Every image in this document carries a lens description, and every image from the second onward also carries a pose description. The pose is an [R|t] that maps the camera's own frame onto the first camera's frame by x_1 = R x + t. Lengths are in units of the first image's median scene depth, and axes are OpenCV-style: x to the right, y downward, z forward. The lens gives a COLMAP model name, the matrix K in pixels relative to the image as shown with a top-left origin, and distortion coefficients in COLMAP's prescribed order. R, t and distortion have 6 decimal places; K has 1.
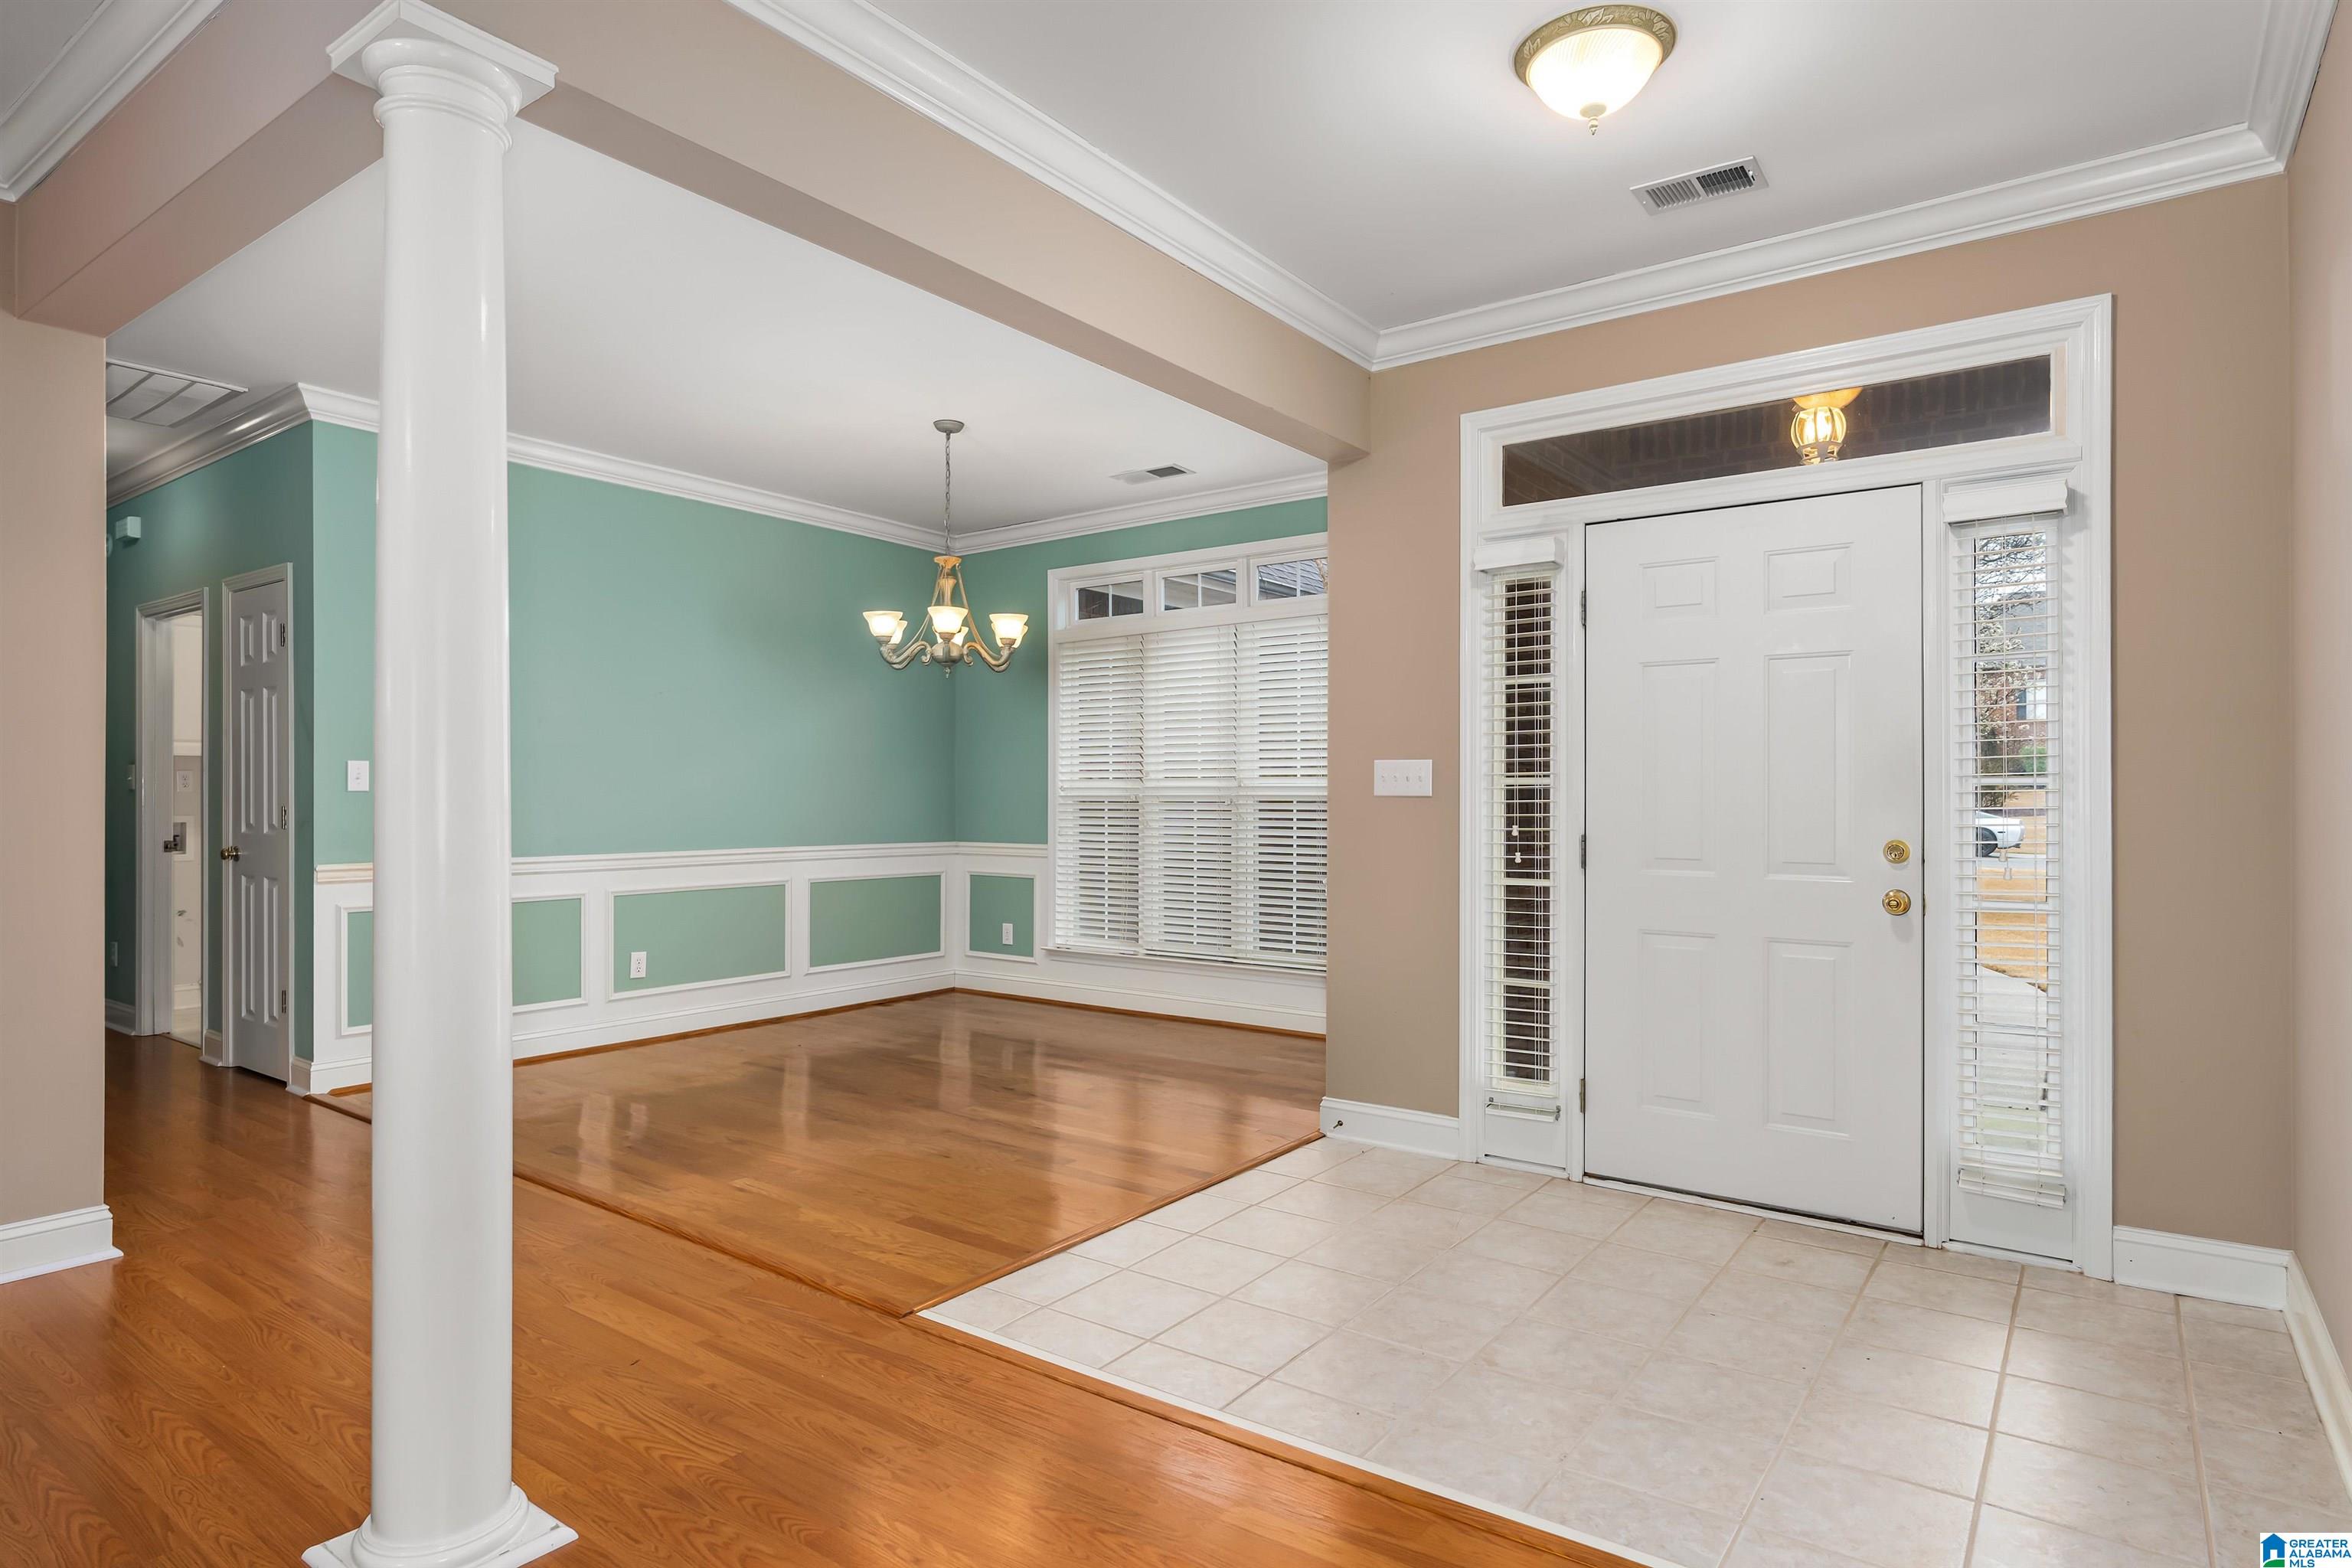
lens RADIAL K [[1270.5, 0, 1172.8], [0, 1270.5, 794.6], [0, 0, 1]] dist [-0.011182, -0.000253]
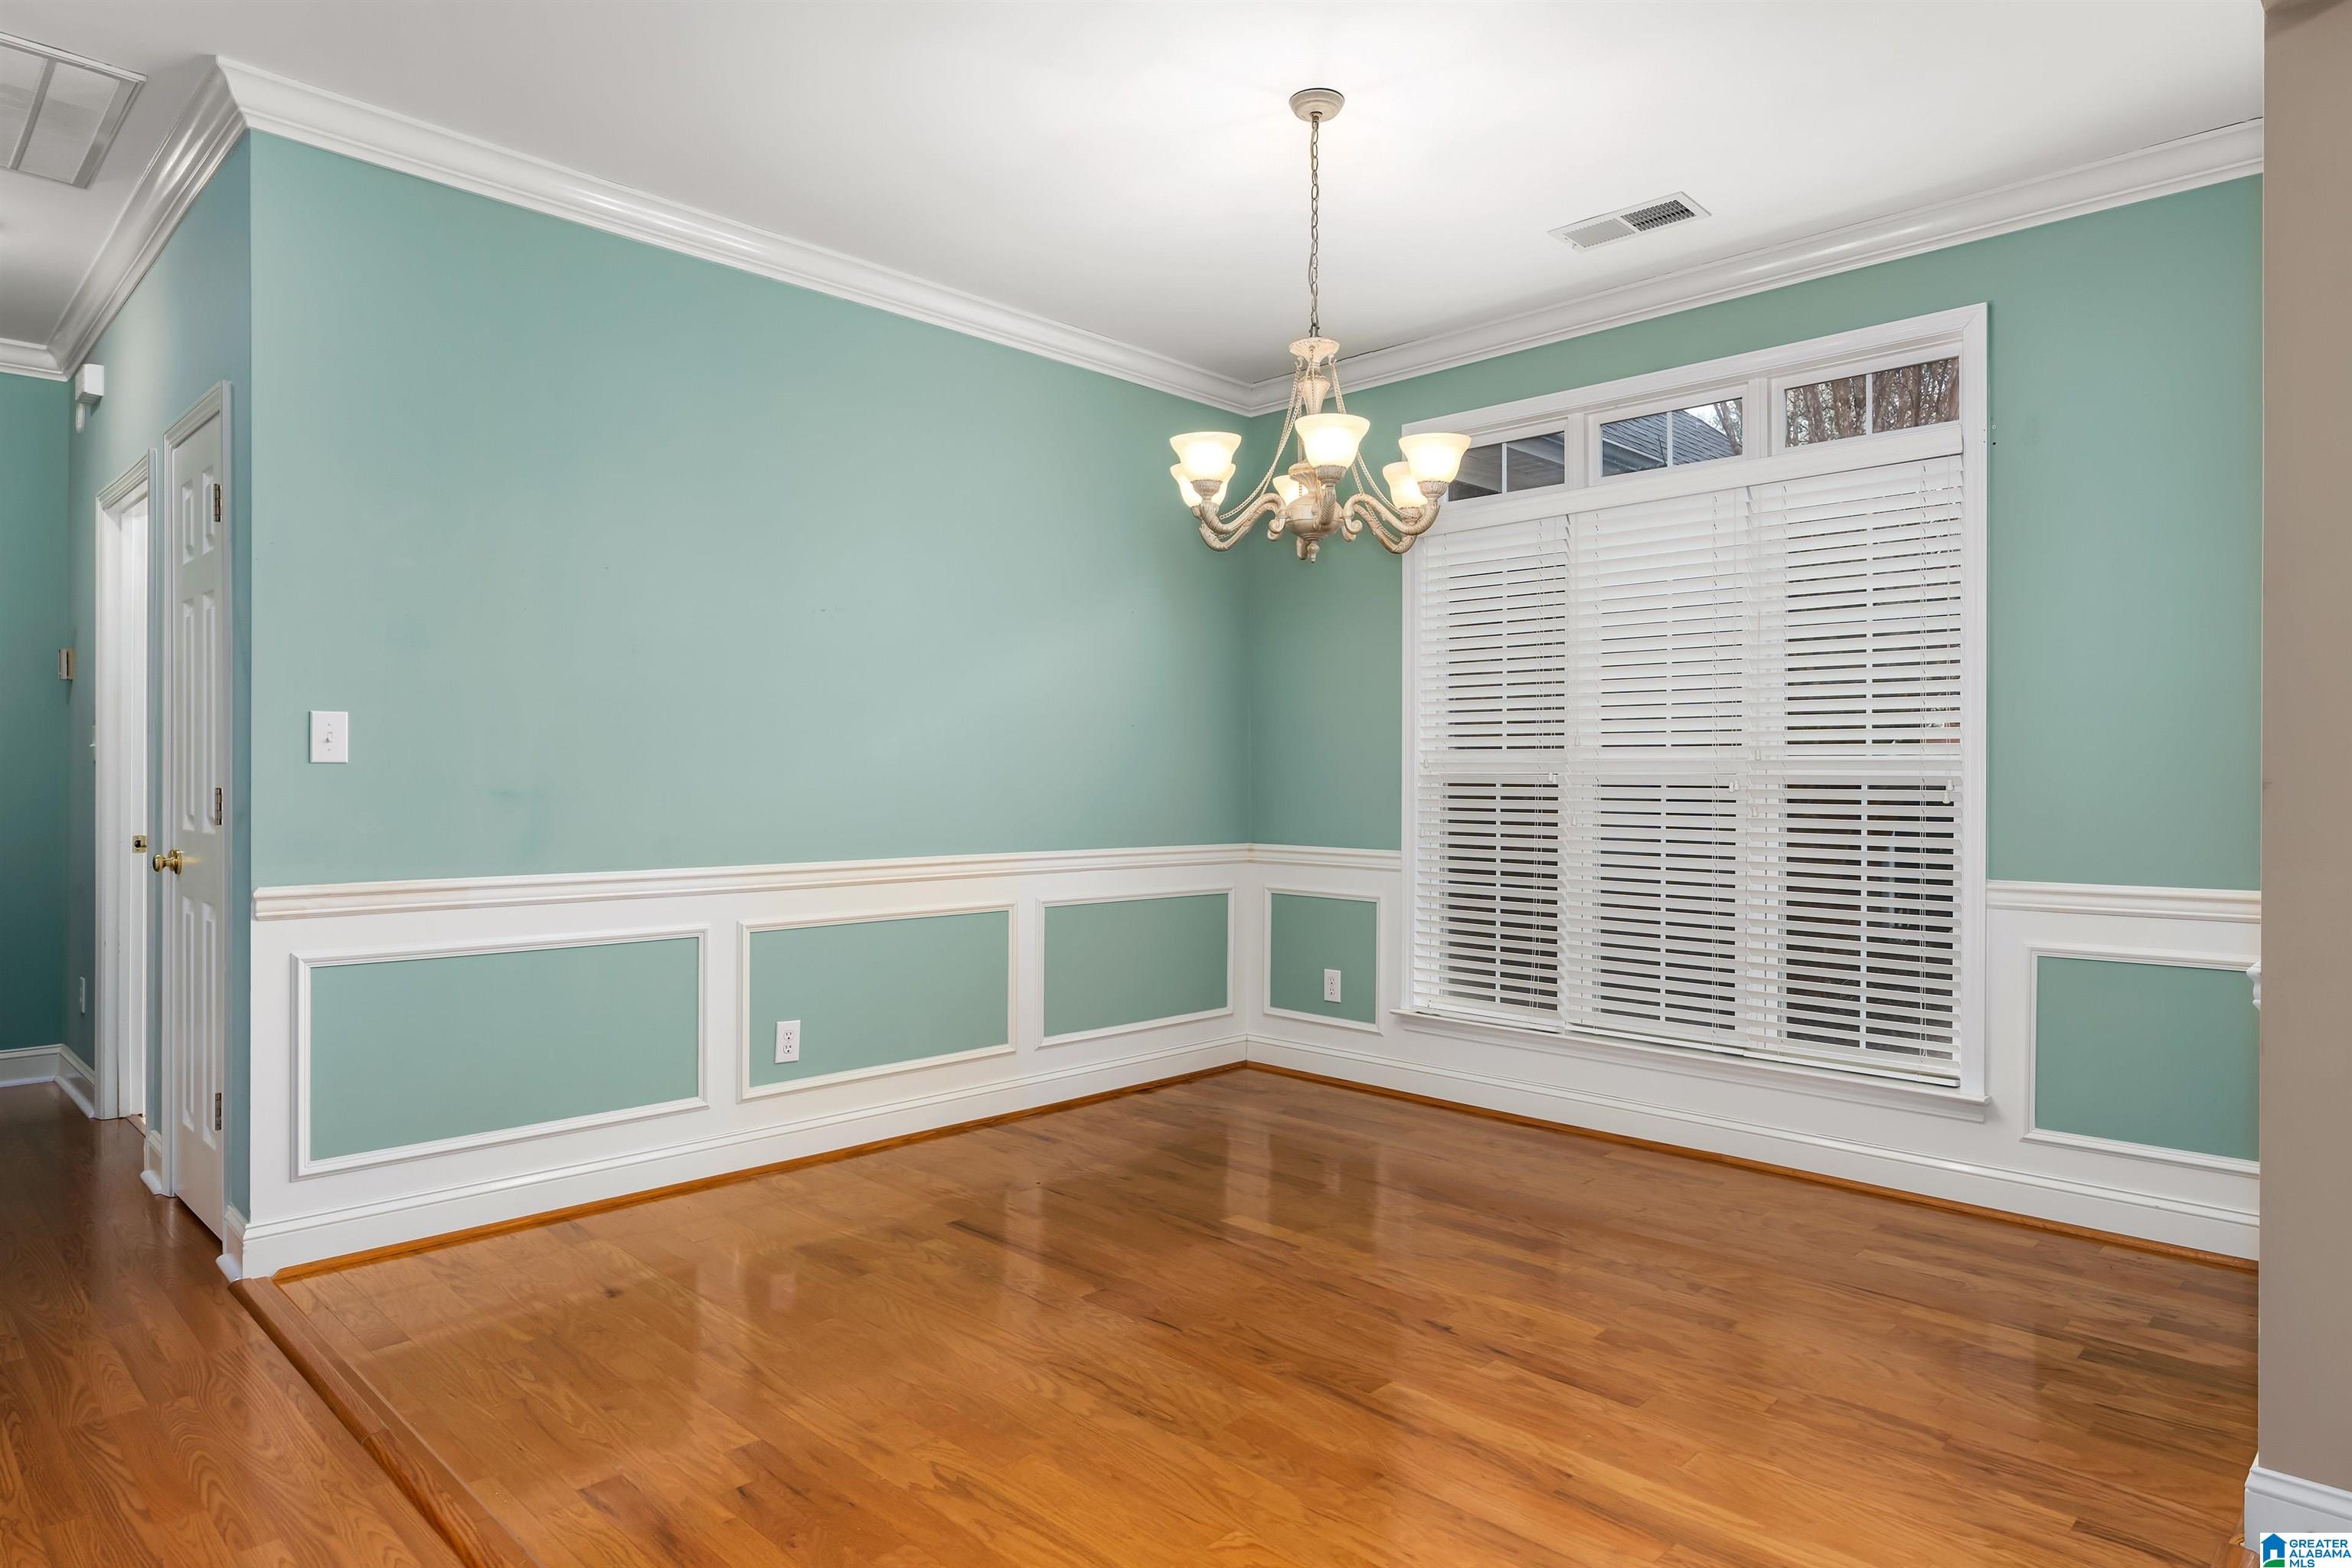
lens RADIAL K [[1421.5, 0, 1176.2], [0, 1421.5, 778.8], [0, 0, 1]] dist [-0.003389, 0.000643]
pose [[0.988414, 0.004356, -0.151717, -0.111212], [-0.003886, 0.999987, 0.003394, 0.000874], [0.151730, -0.002765, 0.988418, 0.296816]]
